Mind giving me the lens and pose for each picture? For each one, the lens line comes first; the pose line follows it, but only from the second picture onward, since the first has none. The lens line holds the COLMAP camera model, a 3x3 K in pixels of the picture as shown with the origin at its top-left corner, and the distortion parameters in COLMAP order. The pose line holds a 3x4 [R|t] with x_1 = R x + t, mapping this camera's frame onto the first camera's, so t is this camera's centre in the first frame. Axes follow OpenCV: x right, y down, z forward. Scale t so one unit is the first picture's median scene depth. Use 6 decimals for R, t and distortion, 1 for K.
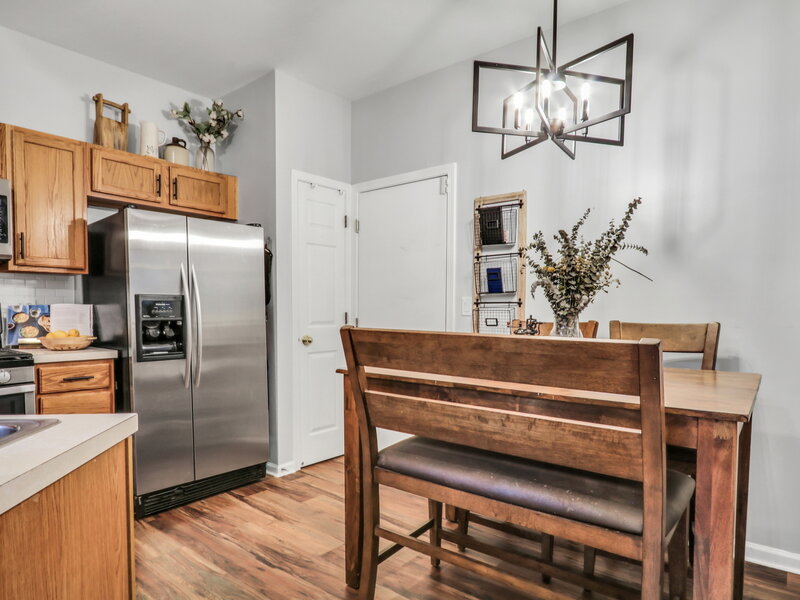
lens RADIAL K [[499.5, 0, 374.1], [0, 499.5, 321.9], [0, 0, 1]] dist [-0.003559, 0.000413]
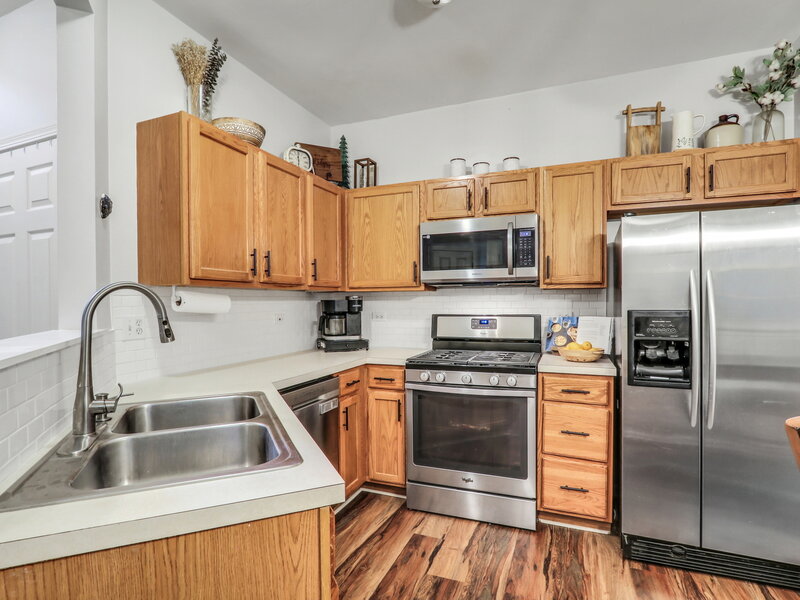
lens RADIAL K [[420.1, 0, 399.9], [0, 420.1, 308.2], [0, 0, 1]] dist [-0.015519, 0.001415]
pose [[0.332075, 0.004837, -0.943241, 0.093974], [-0.018746, 0.999823, -0.001472, -0.045873], [0.943067, 0.018171, 0.332107, 0.327472]]
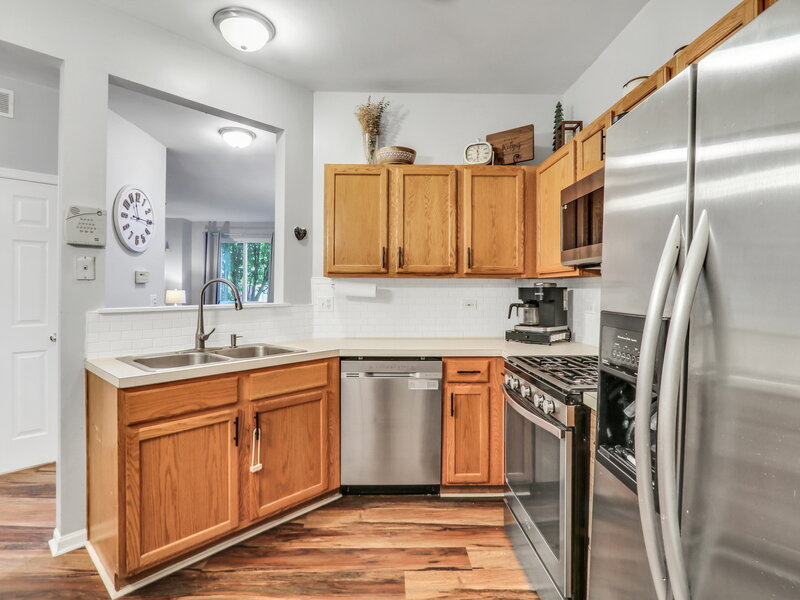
lens RADIAL K [[420.4, 0, 398.3], [0, 420.4, 292.6], [0, 0, 1]] dist [-0.001337, 0.000158]
pose [[-0.728319, -0.003285, -0.685230, -0.073833], [-0.028085, 0.999291, 0.025060, -0.070623], [0.684663, 0.037496, -0.727895, 1.082510]]
